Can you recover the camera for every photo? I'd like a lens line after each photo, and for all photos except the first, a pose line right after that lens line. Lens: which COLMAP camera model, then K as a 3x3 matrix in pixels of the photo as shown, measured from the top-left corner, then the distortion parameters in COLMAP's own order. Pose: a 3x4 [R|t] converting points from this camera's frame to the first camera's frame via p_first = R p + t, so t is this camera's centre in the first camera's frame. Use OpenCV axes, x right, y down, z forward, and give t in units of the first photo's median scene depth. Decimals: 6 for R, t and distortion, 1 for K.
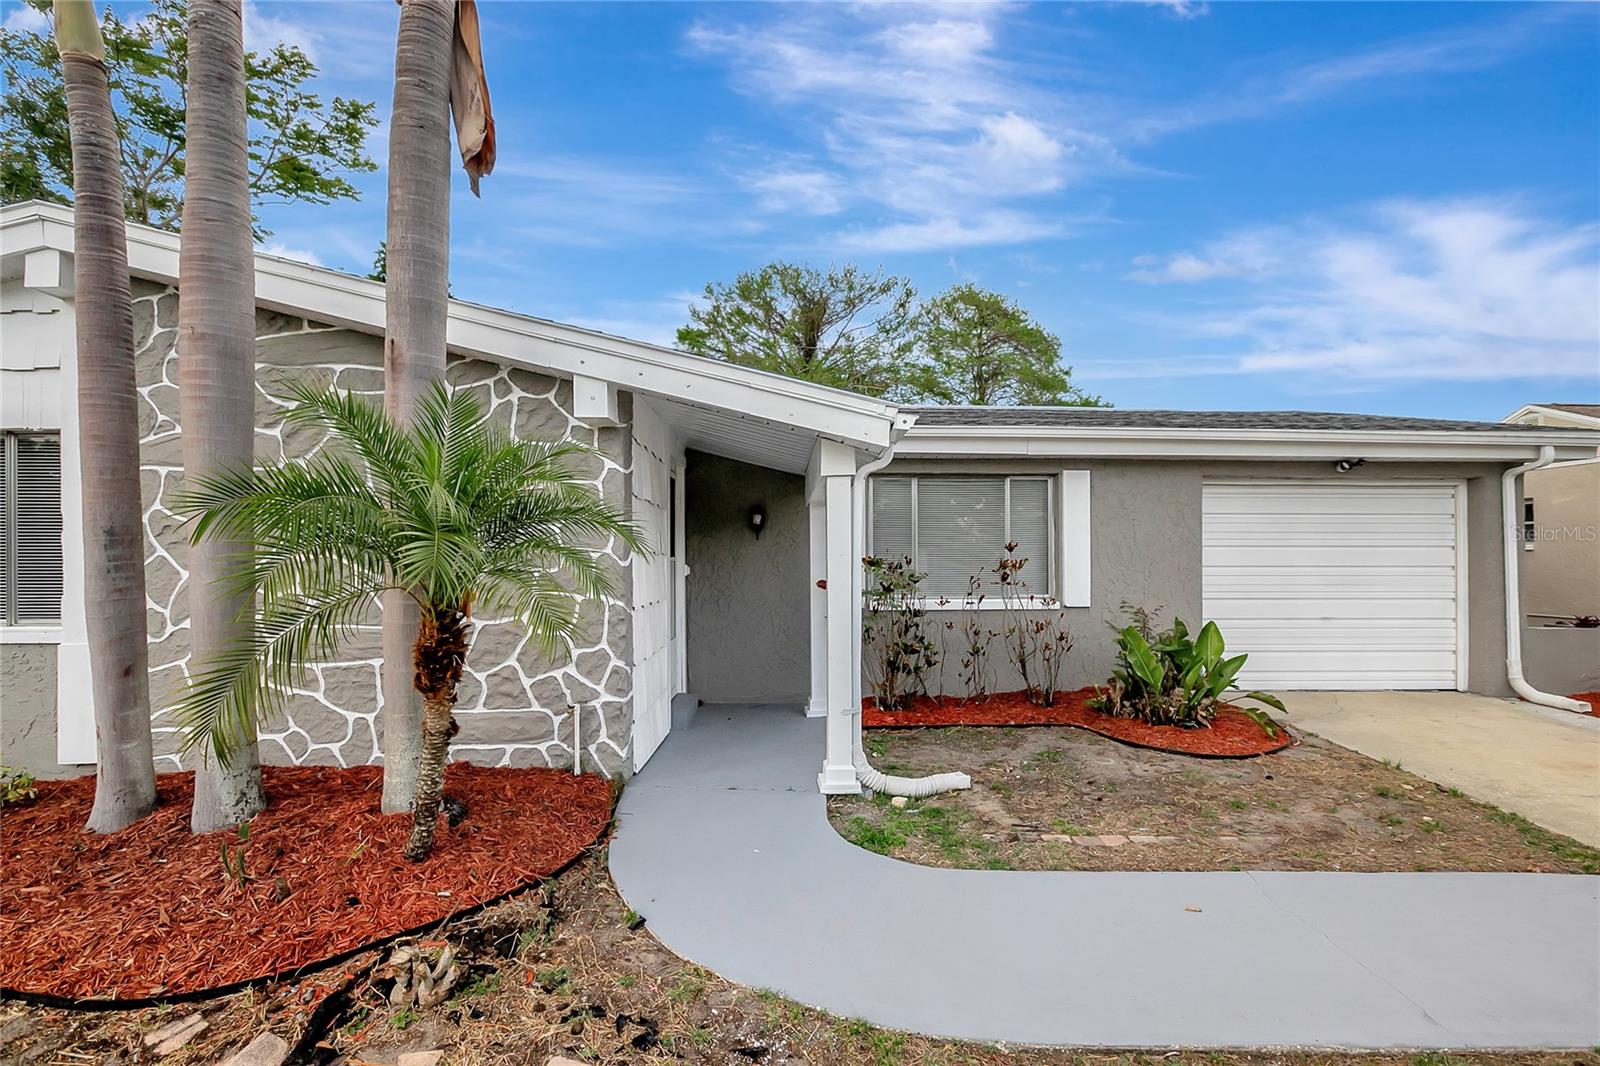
lens RADIAL K [[727.4, 0, 817.7], [0, 727.4, 543.0], [0, 0, 1]] dist [-0.019060, 0.007389]
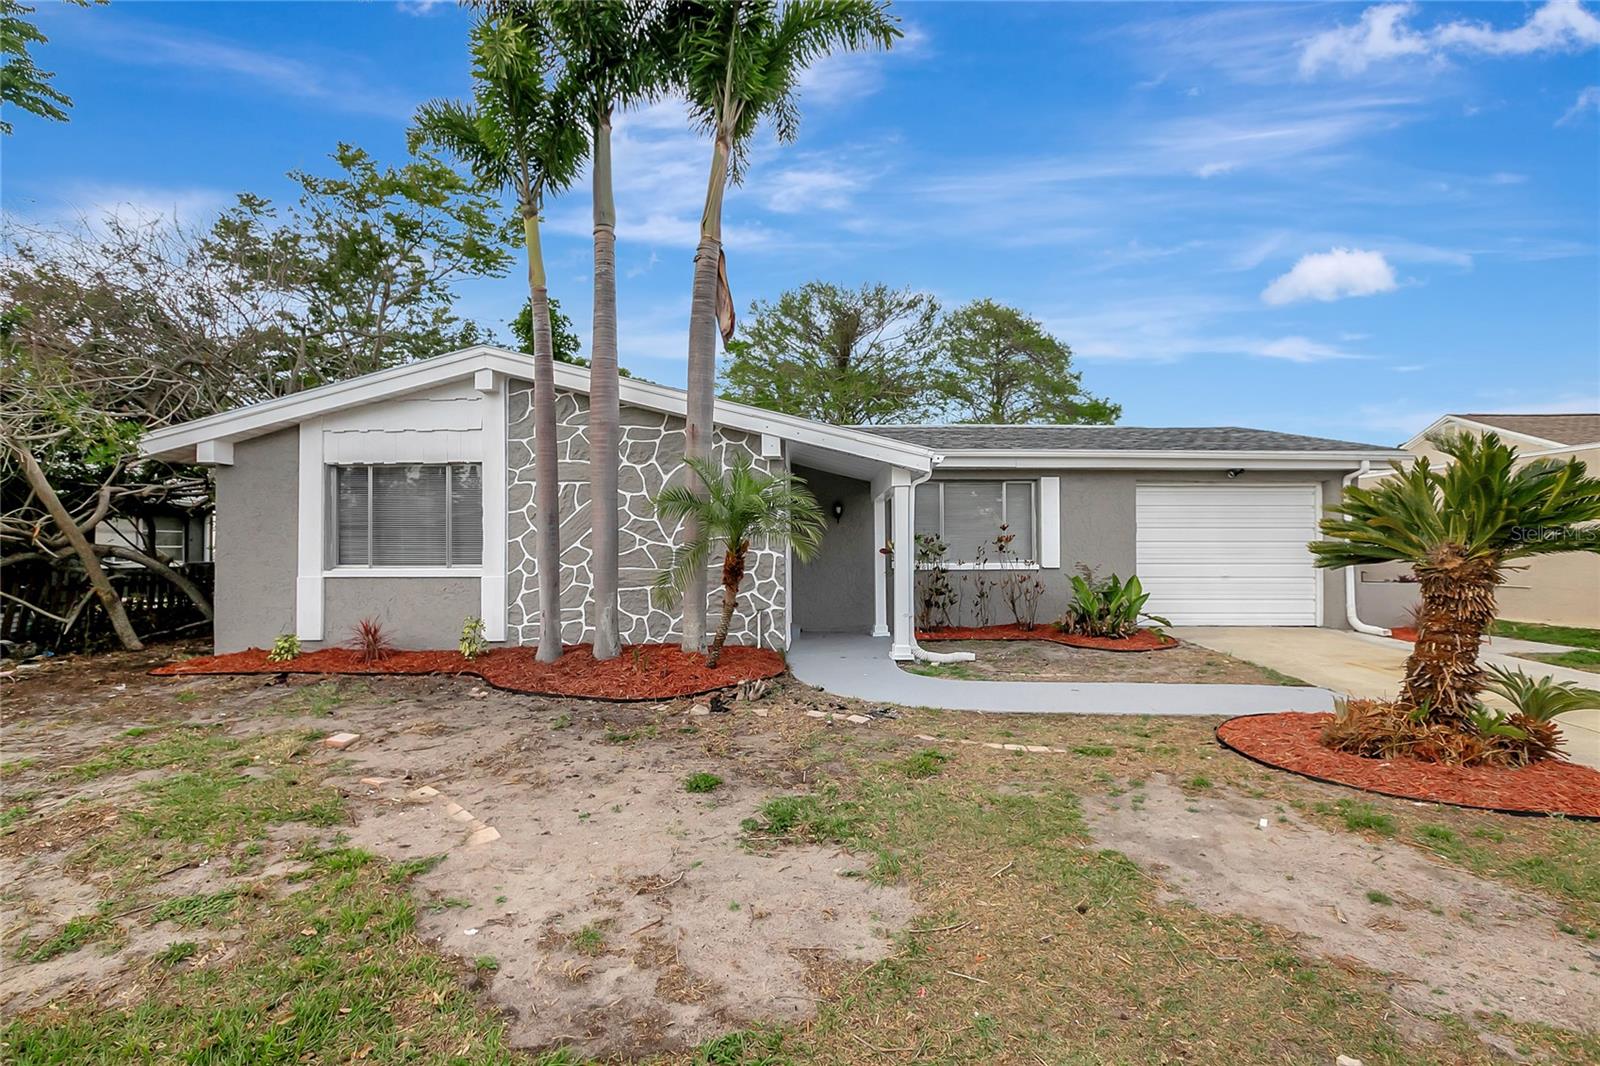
lens RADIAL K [[727.4, 0, 818.4], [0, 727.4, 533.5], [0, 0, 1]] dist [-0.019060, 0.007389]
pose [[0.999551, -0.001574, -0.029922, -0.080708], [0.001513, 0.999997, -0.002044, 0.019831], [0.029925, 0.001997, 0.999550, -0.537335]]
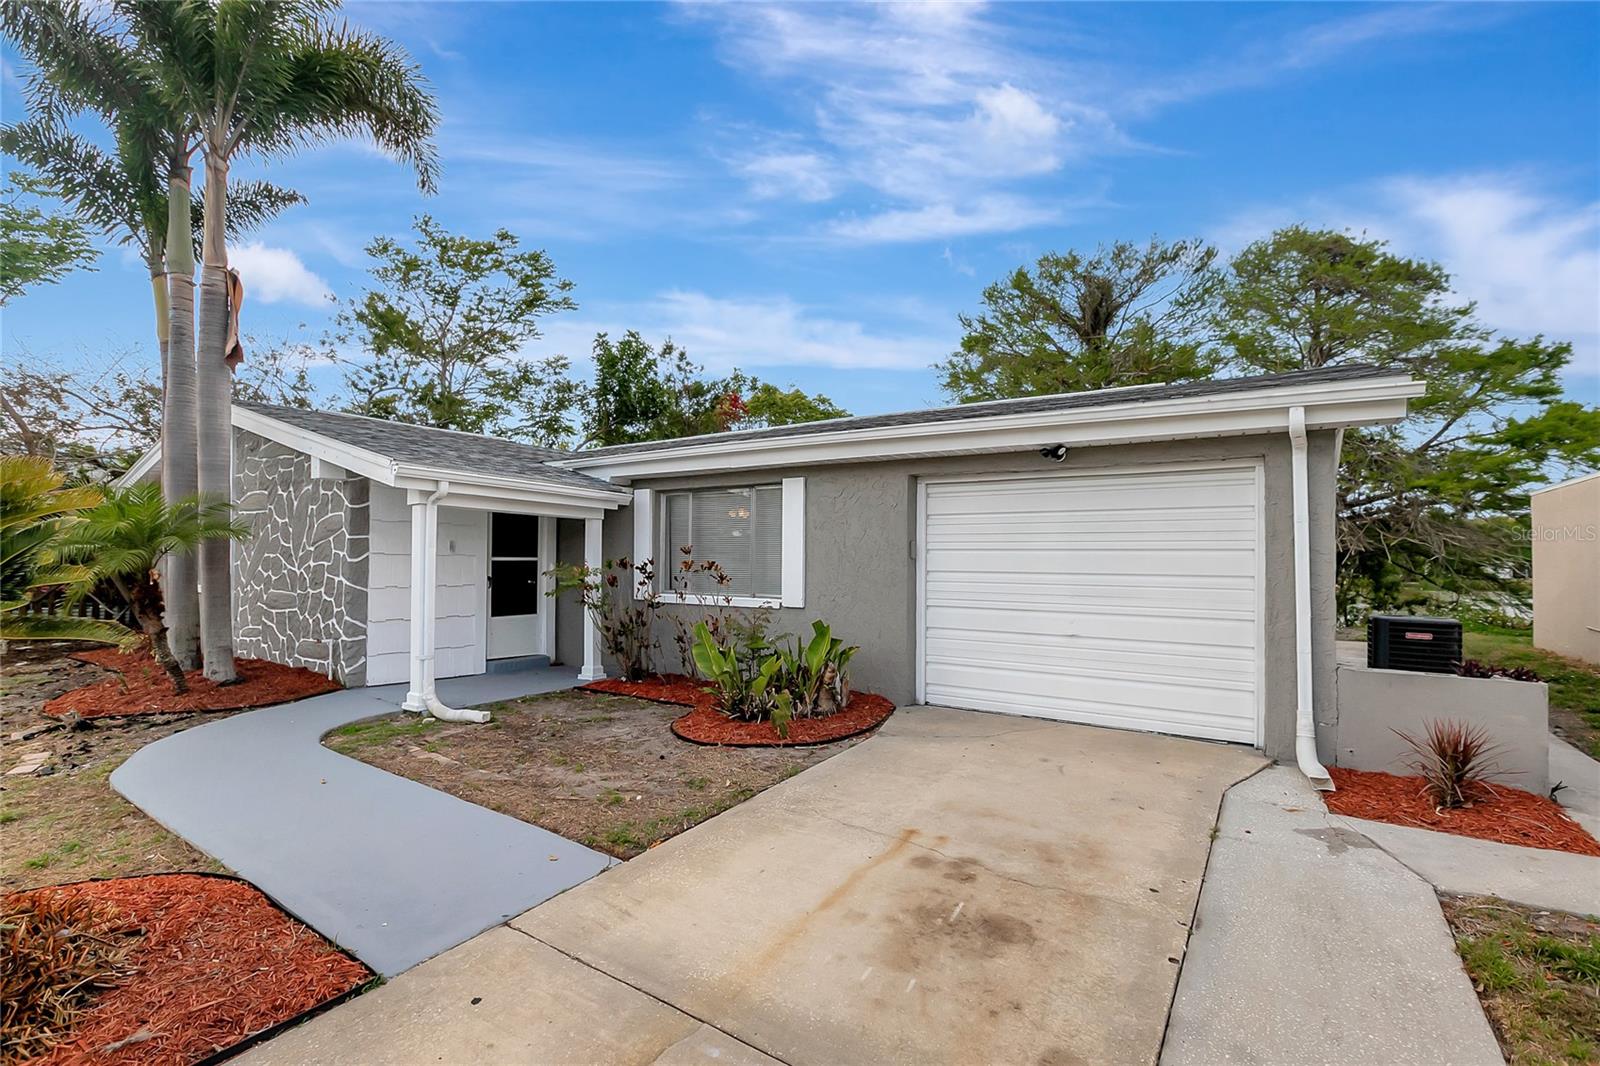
lens RADIAL K [[727.4, 0, 808.2], [0, 727.4, 545.3], [0, 0, 1]] dist [-0.019060, 0.007389]
pose [[0.813494, -0.004107, -0.581558, 1.042261], [0.001569, 0.999987, -0.004868, 0.003327], [0.581571, 0.003047, 0.813490, 0.157489]]
